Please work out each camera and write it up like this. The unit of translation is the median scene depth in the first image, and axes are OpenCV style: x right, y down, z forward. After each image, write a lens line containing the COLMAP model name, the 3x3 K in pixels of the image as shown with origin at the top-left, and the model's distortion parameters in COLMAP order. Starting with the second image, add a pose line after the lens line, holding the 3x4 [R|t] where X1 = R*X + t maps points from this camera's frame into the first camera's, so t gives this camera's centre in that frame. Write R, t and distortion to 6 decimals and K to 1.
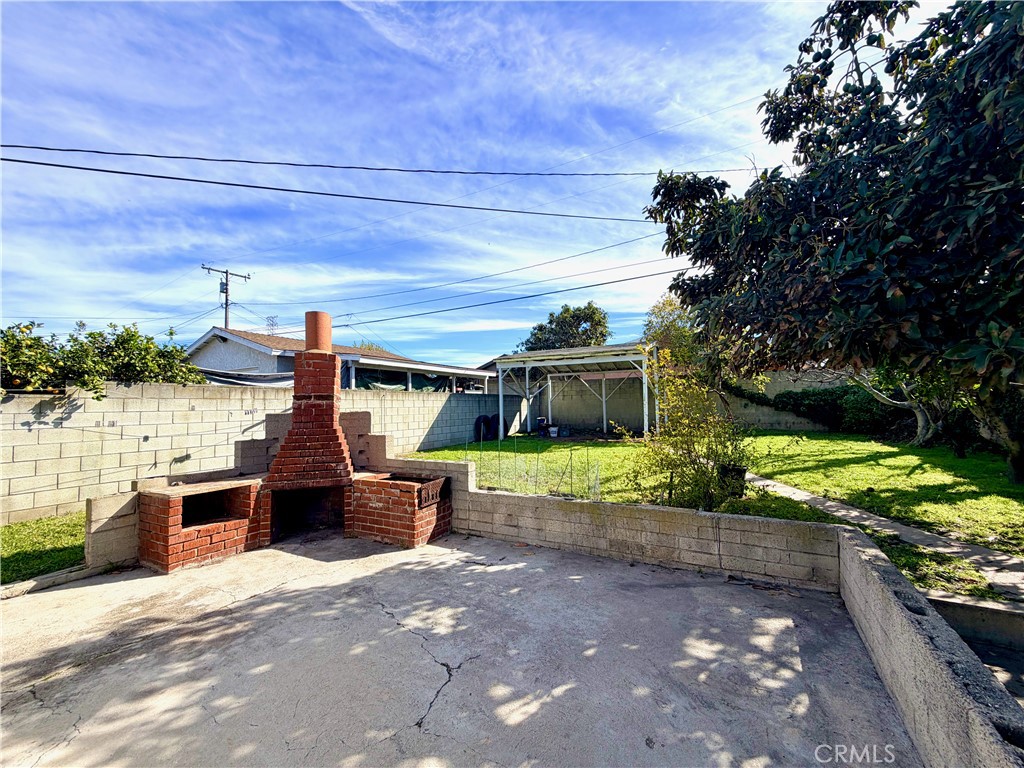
lens RADIAL K [[407.3, 0, 509.1], [0, 407.3, 384.9], [0, 0, 1]] dist [0.001540, 0.000096]
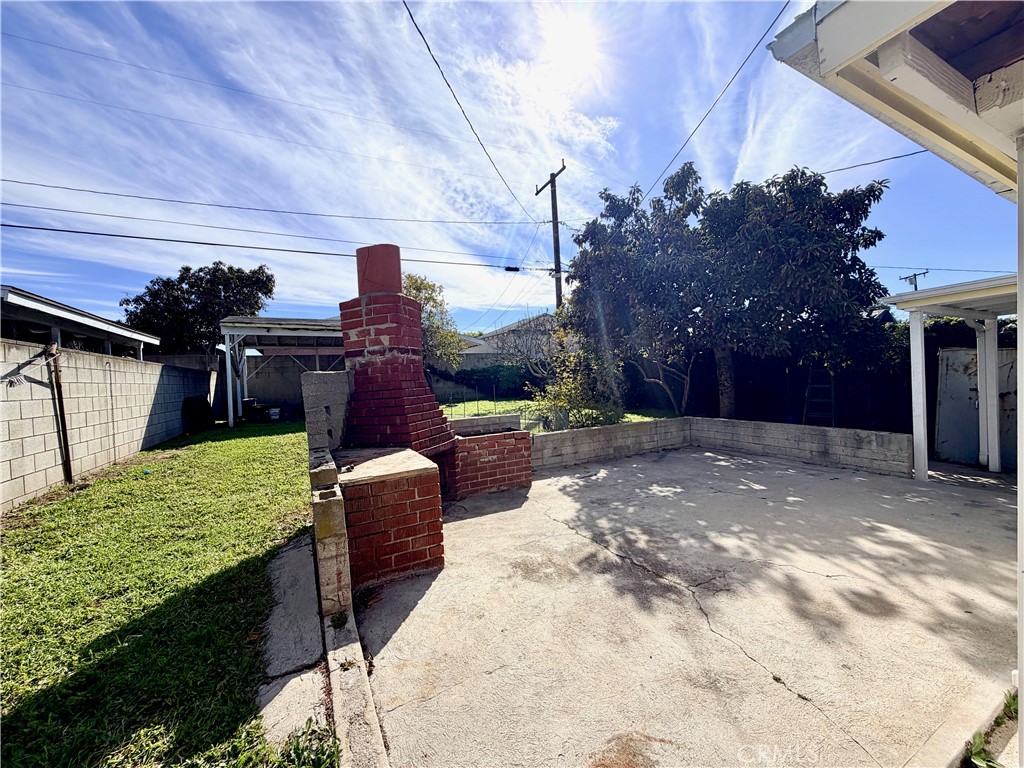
lens RADIAL K [[407.3, 0, 509.6], [0, 407.3, 380.1], [0, 0, 1]] dist [0.001540, 0.000096]
pose [[0.558341, -0.008014, 0.829573, -1.045066], [-0.012716, 0.999753, 0.018217, 0.071537], [-0.829514, -0.020720, 0.558101, 0.354054]]
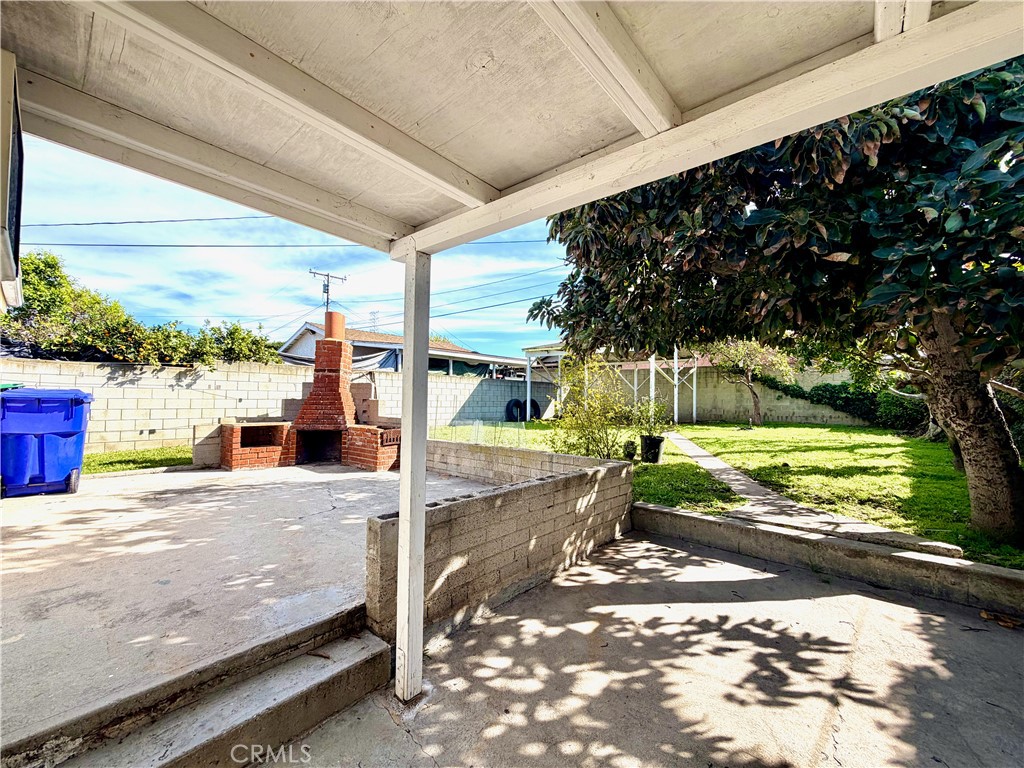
lens RADIAL K [[407.3, 0, 508.8], [0, 407.3, 384.6], [0, 0, 1]] dist [0.001540, 0.000096]
pose [[0.977286, 0.023272, -0.210644, 0.465721], [-0.019595, 0.999617, 0.019526, 0.039209], [0.211018, -0.014955, 0.977368, -0.294085]]
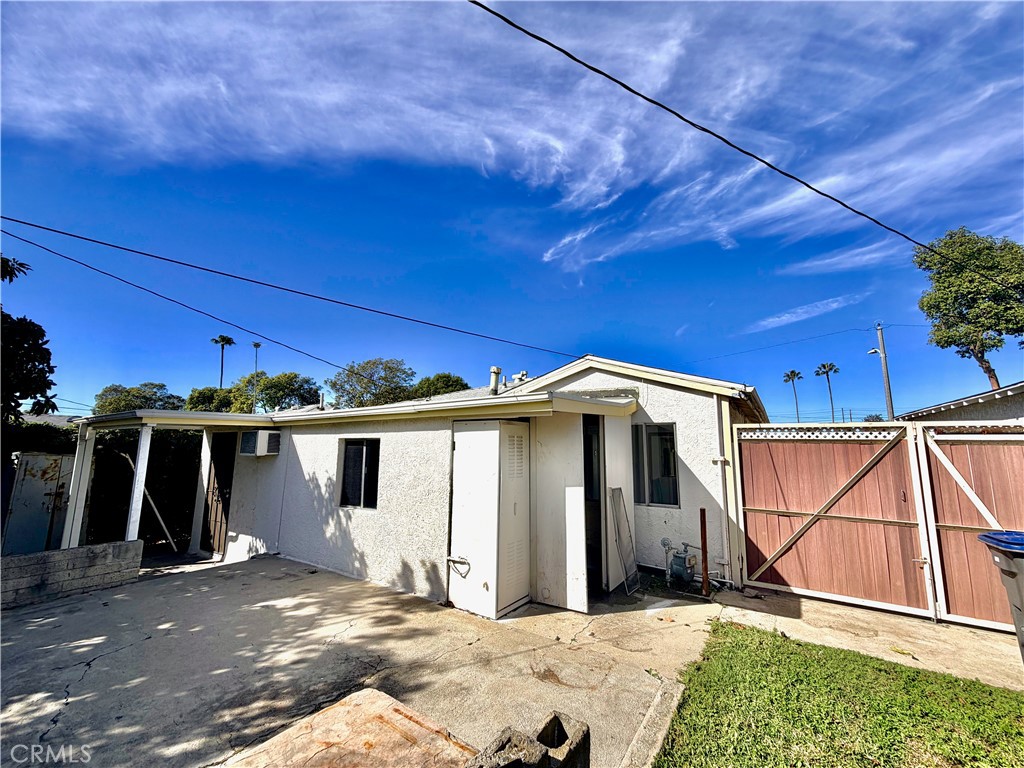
lens RADIAL K [[407.3, 0, 503.7], [0, 407.3, 386.6], [0, 0, 1]] dist [0.001540, 0.000096]
pose [[-0.997499, 0.012873, 0.069499, -0.750326], [-0.001768, 0.978422, -0.206607, 0.035727], [-0.070659, -0.206213, -0.975953, 1.111503]]
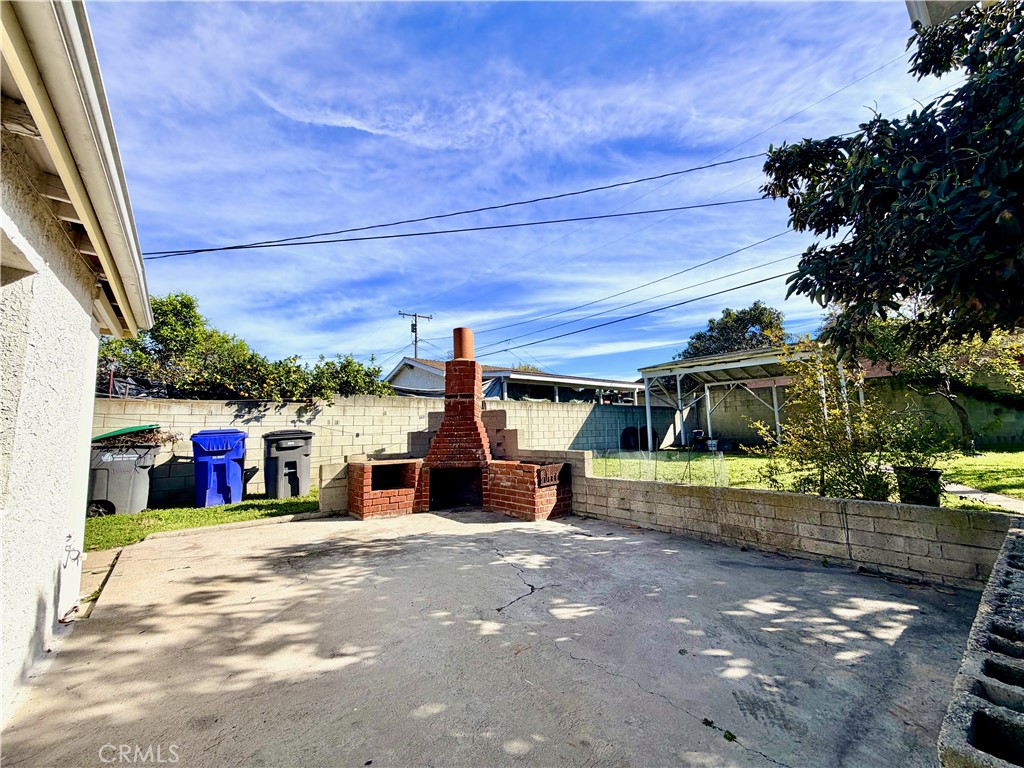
lens RADIAL K [[407.3, 0, 509.8], [0, 407.3, 384.3], [0, 0, 1]] dist [0.001540, 0.000096]
pose [[0.924849, -0.046069, -0.377535, 0.129844], [0.025017, 0.997856, -0.060480, 0.072590], [0.379512, 0.046491, 0.924018, -0.087274]]
